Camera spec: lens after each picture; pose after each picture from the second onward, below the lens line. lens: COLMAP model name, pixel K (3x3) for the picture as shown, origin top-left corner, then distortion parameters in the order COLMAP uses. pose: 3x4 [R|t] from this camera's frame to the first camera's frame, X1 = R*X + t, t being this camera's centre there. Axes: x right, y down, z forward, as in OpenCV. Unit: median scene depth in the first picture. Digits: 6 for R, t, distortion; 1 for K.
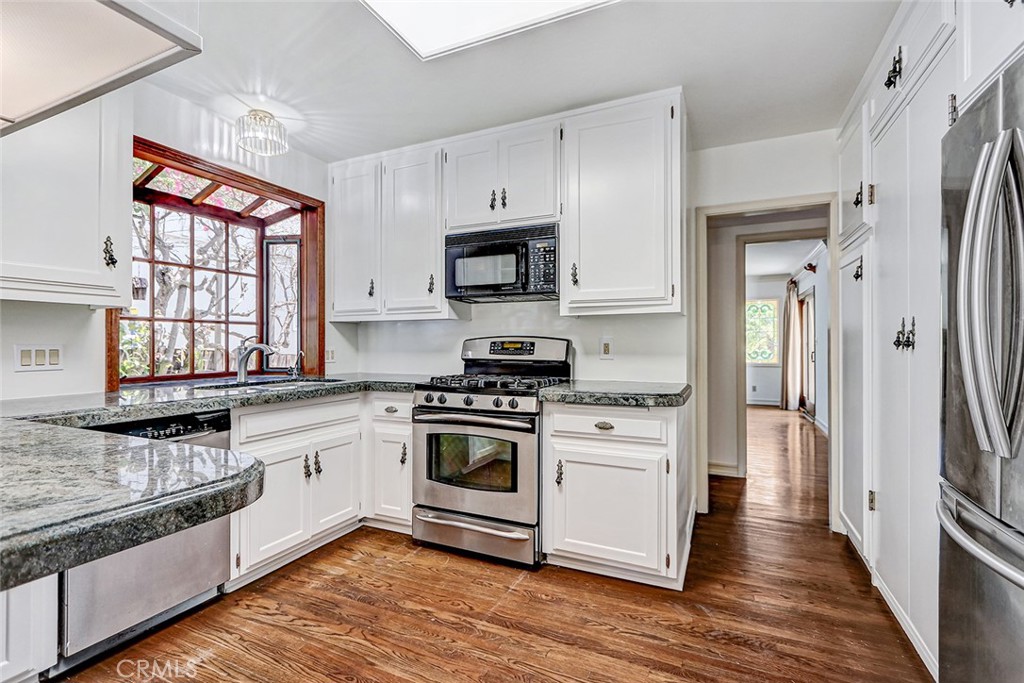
lens RADIAL K [[468.6, 0, 506.6], [0, 468.6, 341.8], [0, 0, 1]] dist [-0.000320, 0.000493]
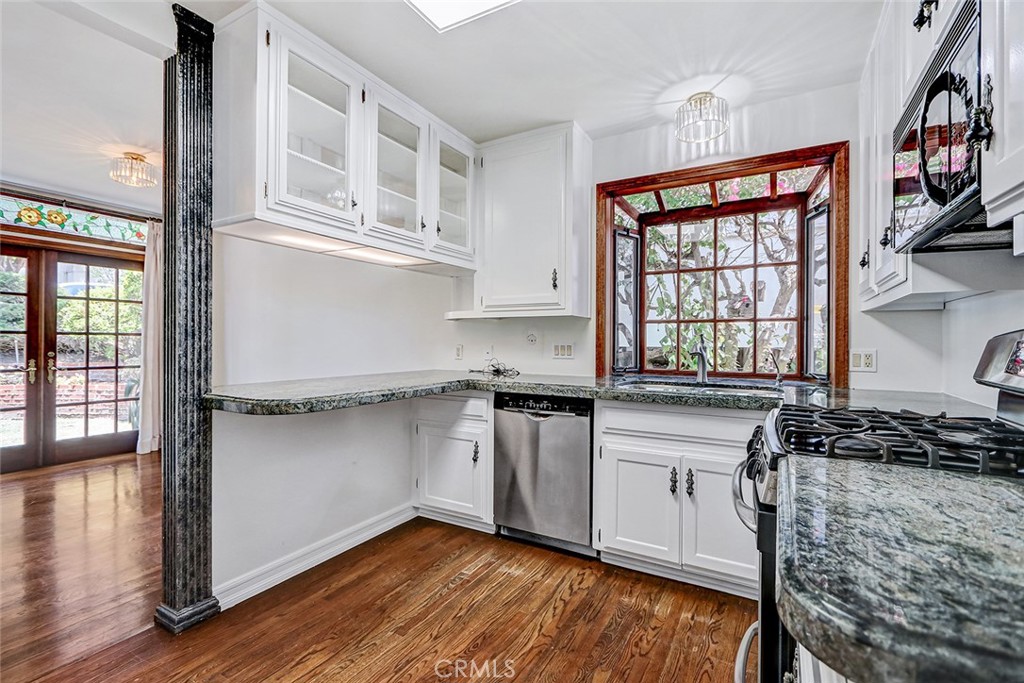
lens RADIAL K [[468.6, 0, 502.3], [0, 468.6, 341.6], [0, 0, 1]] dist [-0.000320, 0.000493]
pose [[-0.096668, 0.003557, -0.995310, 0.476293], [-0.002299, 0.999990, 0.003797, -0.001316], [0.995314, 0.002656, -0.096659, 0.735816]]
